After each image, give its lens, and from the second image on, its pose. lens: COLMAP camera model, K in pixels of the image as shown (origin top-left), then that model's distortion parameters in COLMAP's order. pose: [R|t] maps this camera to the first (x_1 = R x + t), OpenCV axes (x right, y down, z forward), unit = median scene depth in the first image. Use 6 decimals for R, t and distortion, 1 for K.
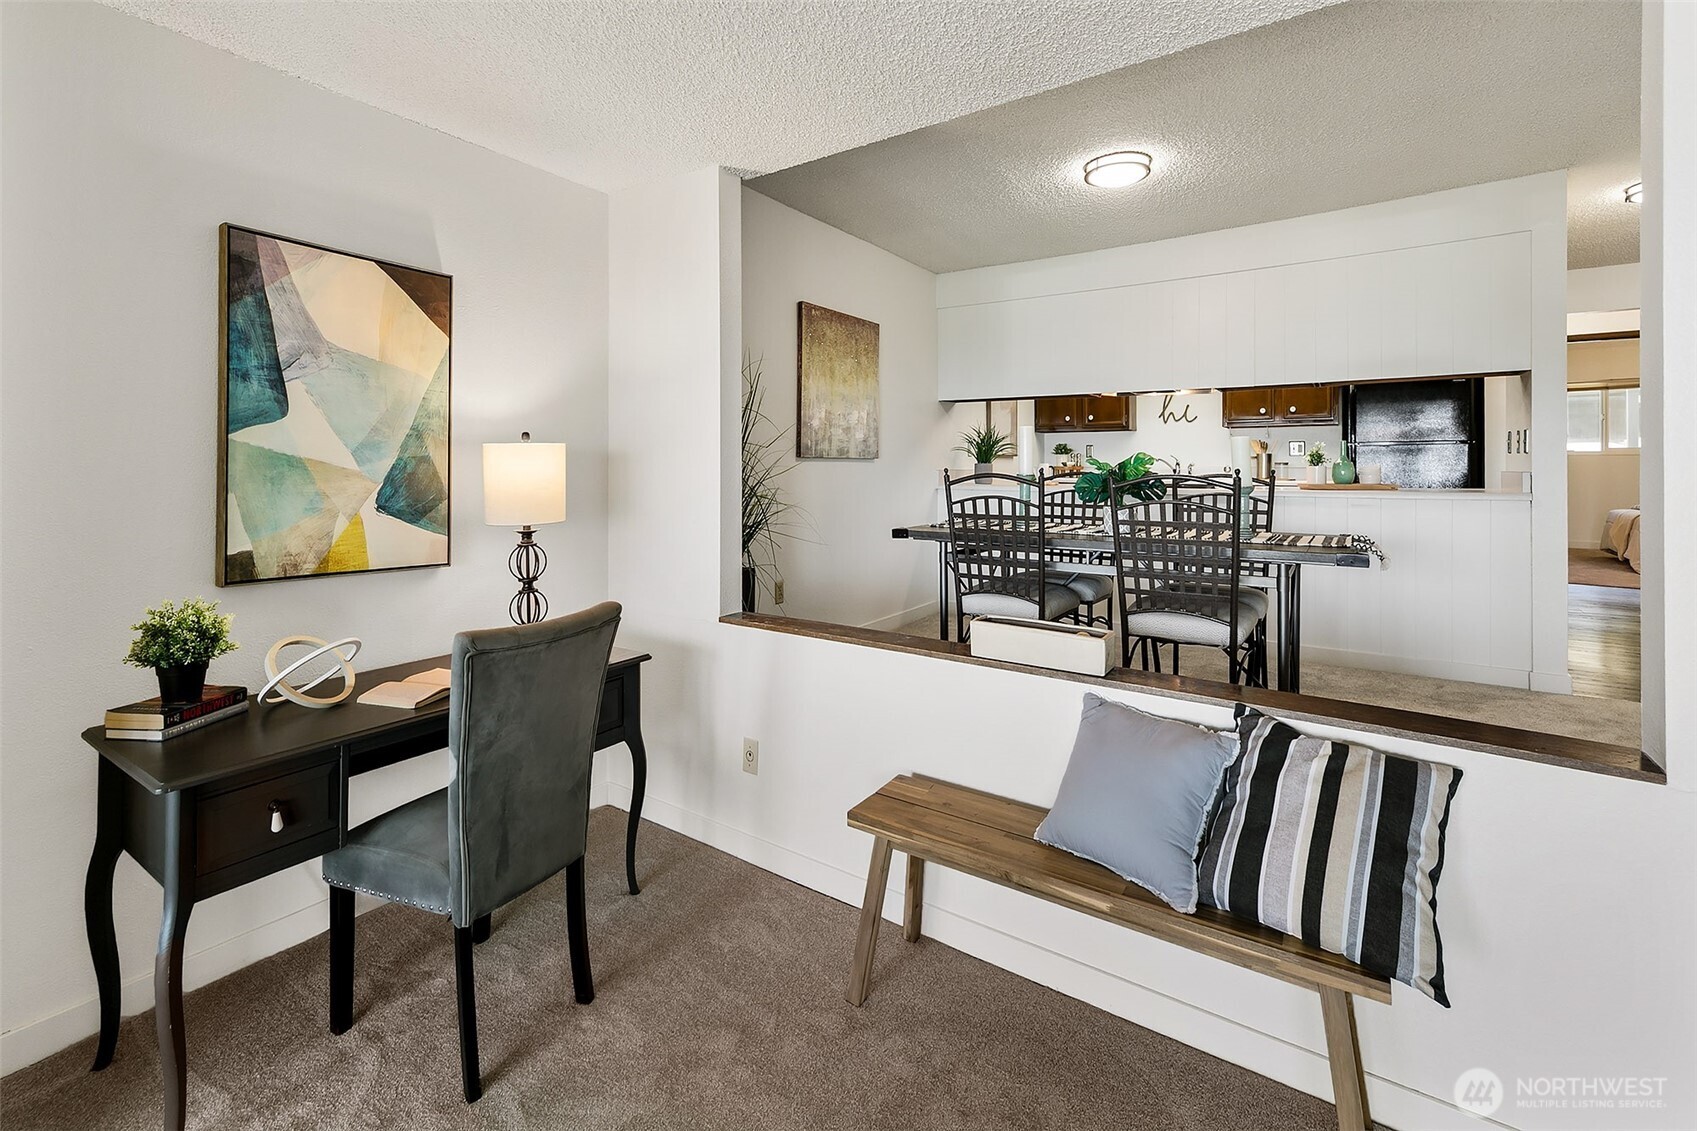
lens RADIAL K [[743.8, 0, 915.6], [0, 743.8, 459.8], [0, 0, 1]] dist [-0.001592, -0.000083]
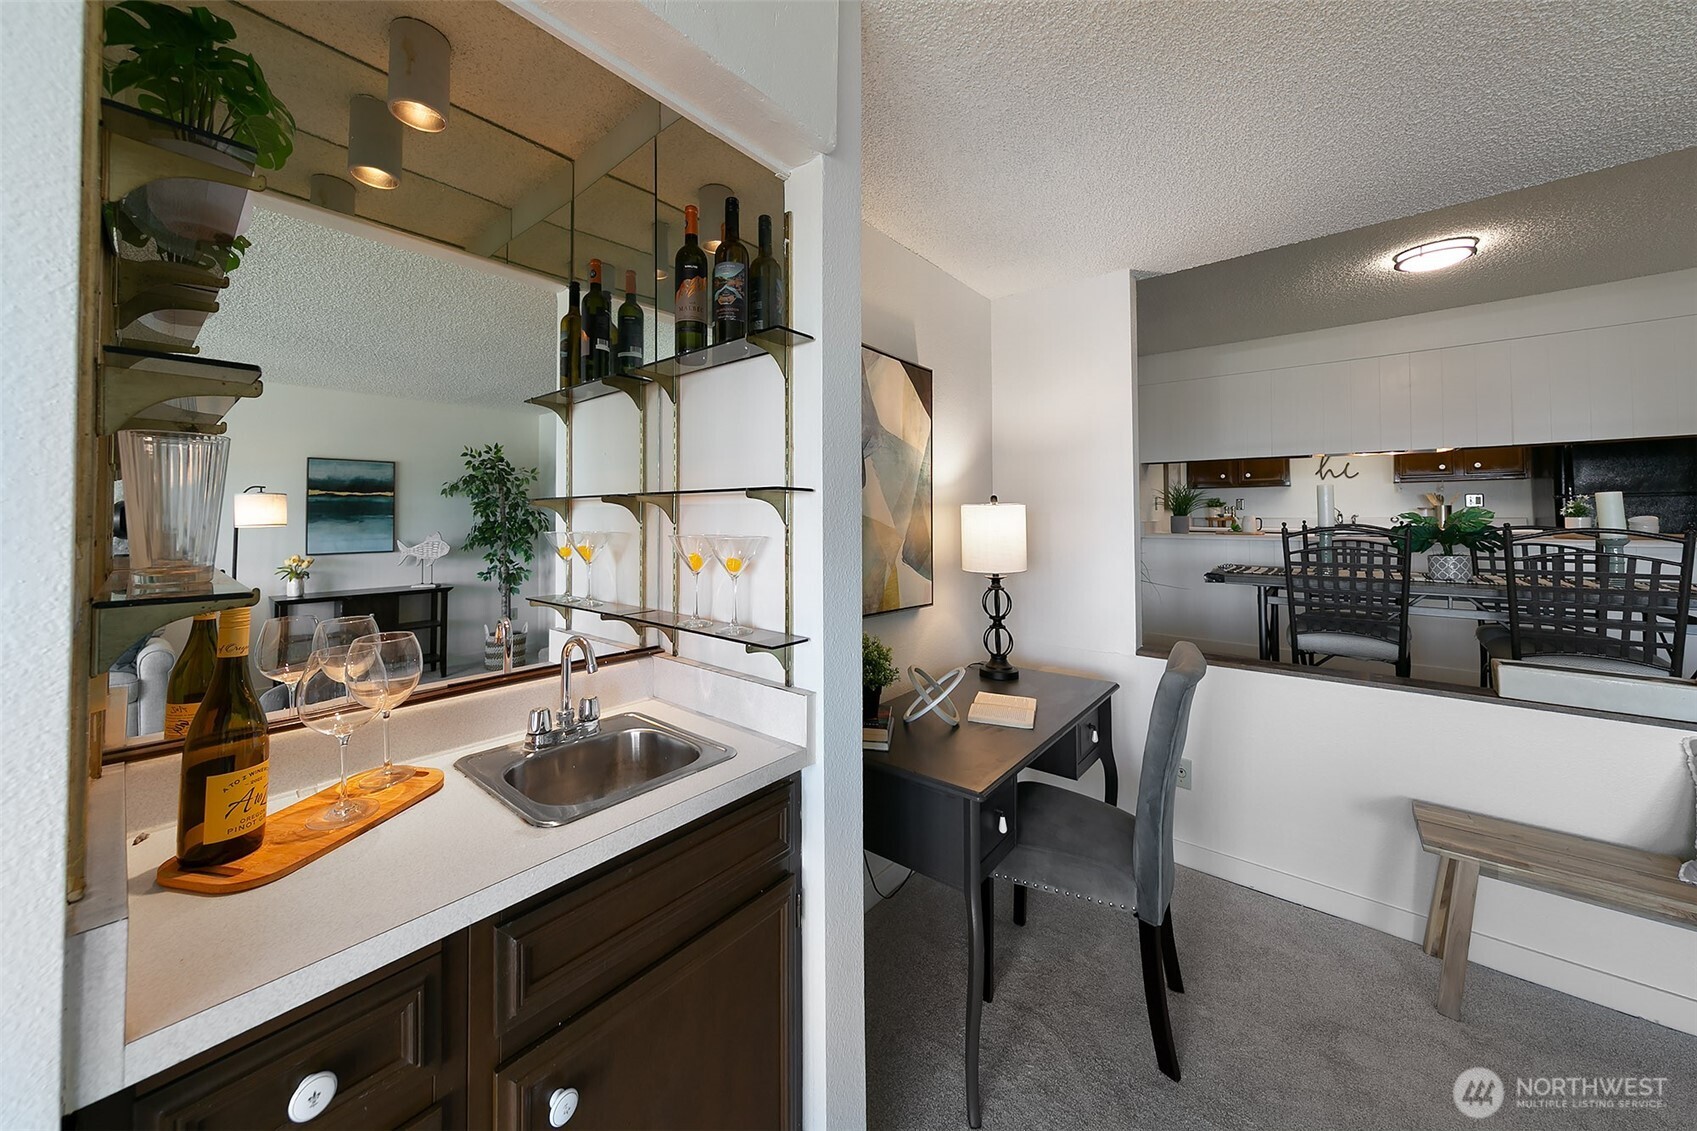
lens RADIAL K [[593.5, 0, 851.6], [0, 593.5, 502.0], [0, 0, 1]] dist [0.001861, 0.000288]
pose [[0.991336, -0.010022, -0.130967, -0.517323], [0.008104, 0.999852, -0.015168, -0.011774], [0.131100, 0.013975, 0.991271, 0.004718]]
